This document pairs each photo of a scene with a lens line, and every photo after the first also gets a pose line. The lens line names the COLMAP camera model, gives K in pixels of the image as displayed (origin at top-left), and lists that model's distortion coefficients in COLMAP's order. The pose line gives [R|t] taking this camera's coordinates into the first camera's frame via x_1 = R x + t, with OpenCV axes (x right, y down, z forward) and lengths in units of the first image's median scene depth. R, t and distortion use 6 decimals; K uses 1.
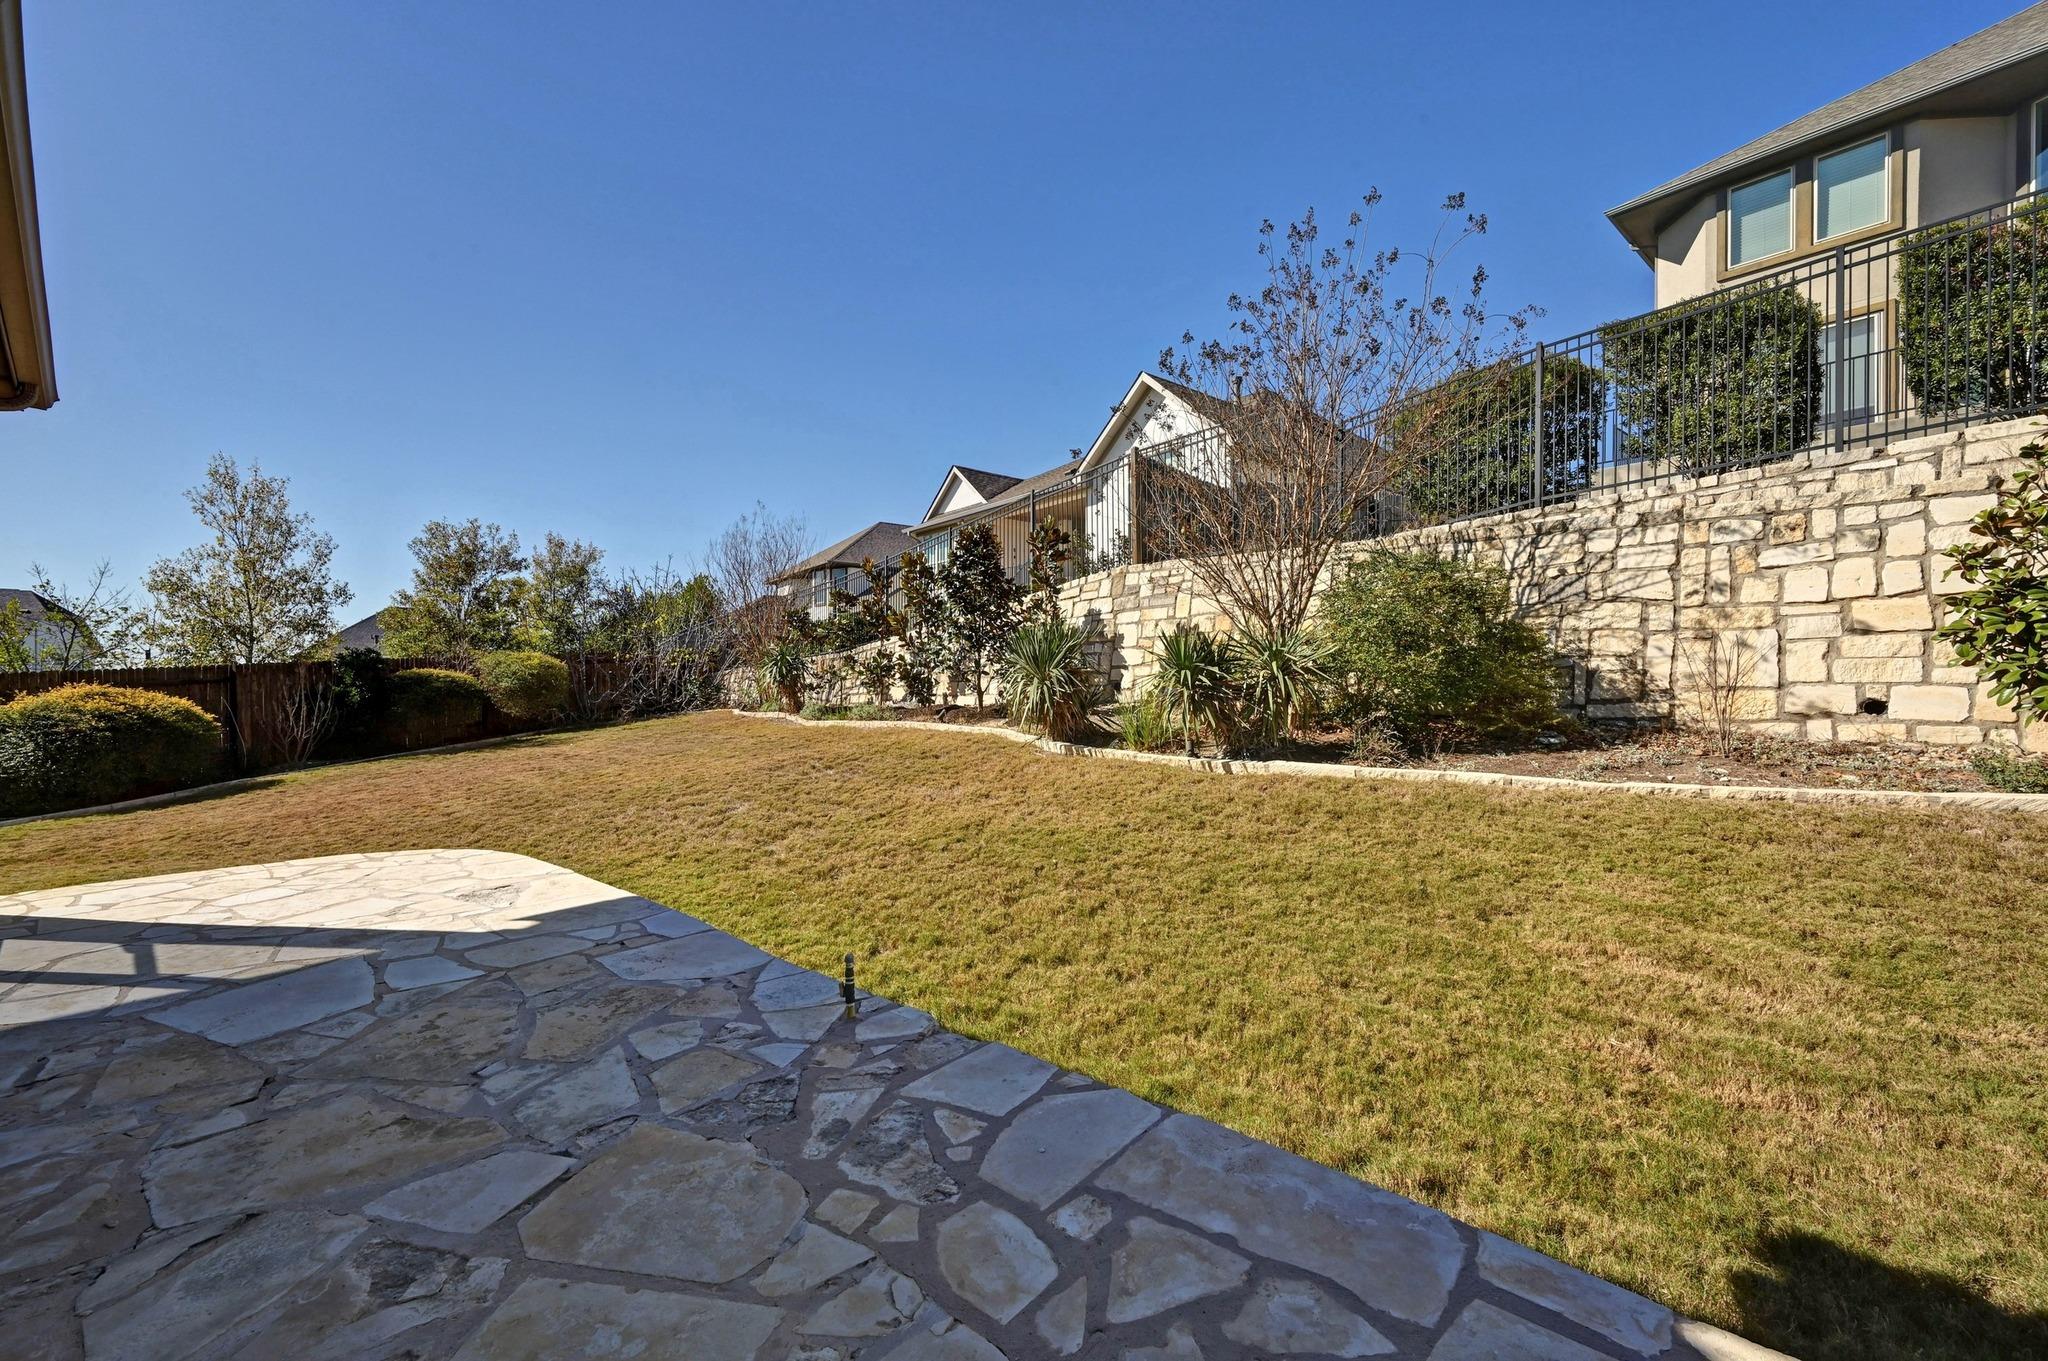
lens RADIAL K [[809.1, 0, 1019.8], [0, 809.1, 671.0], [0, 0, 1]] dist [-0.003595, -0.000909]
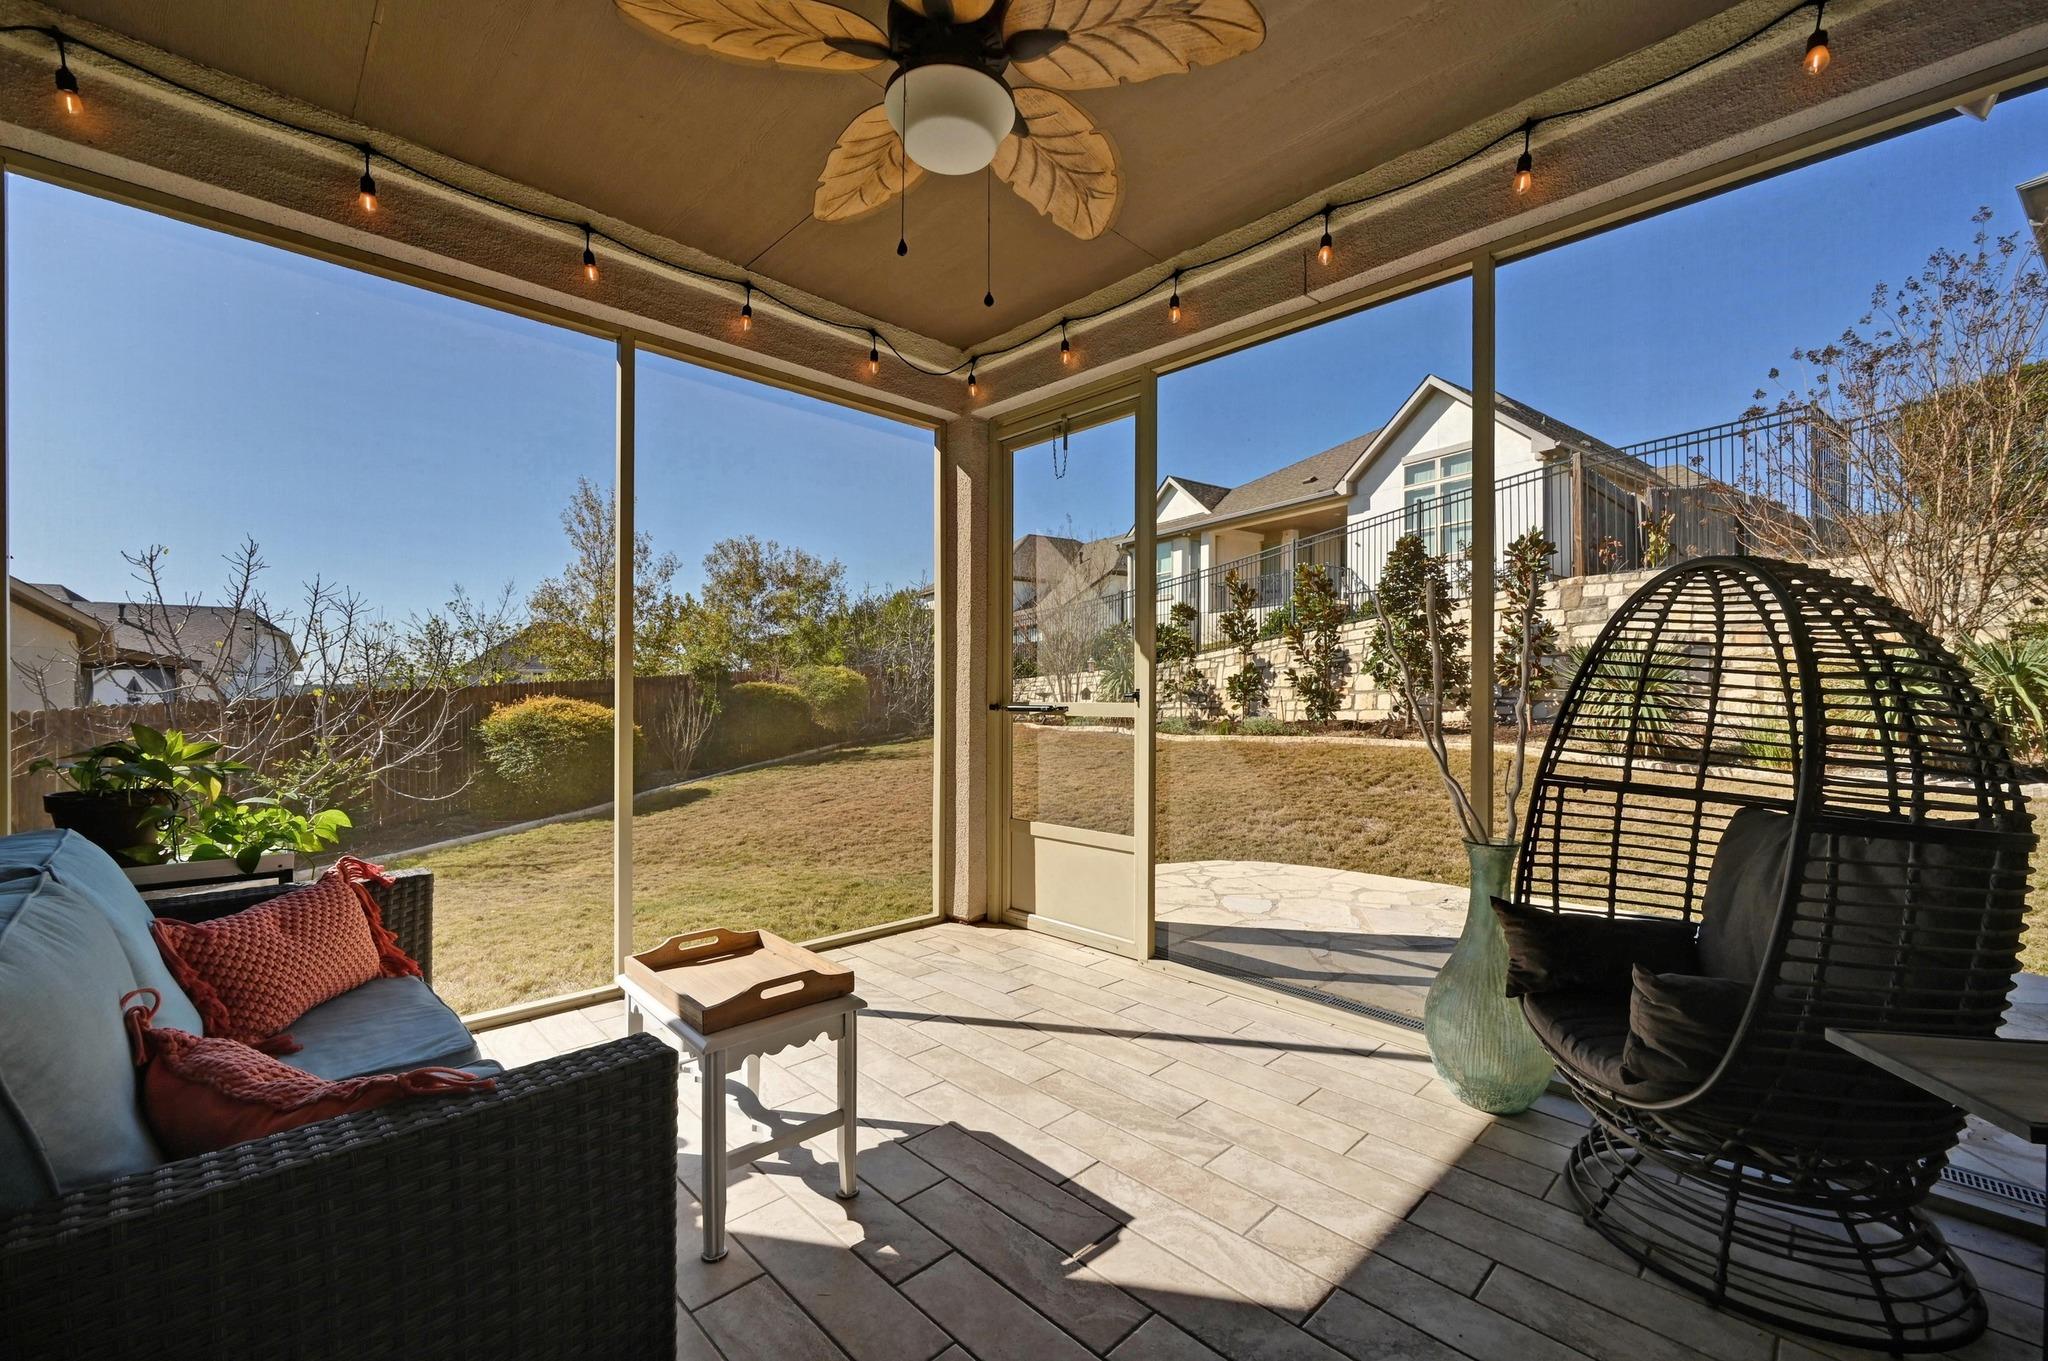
lens RADIAL K [[809.1, 0, 1025.1], [0, 809.1, 697.2], [0, 0, 1]] dist [-0.003595, -0.000909]
pose [[0.997102, 0.001506, -0.076058, -0.297202], [-0.000013, 0.999807, 0.019631, -0.003684], [0.076073, -0.019573, 0.996910, -0.008702]]
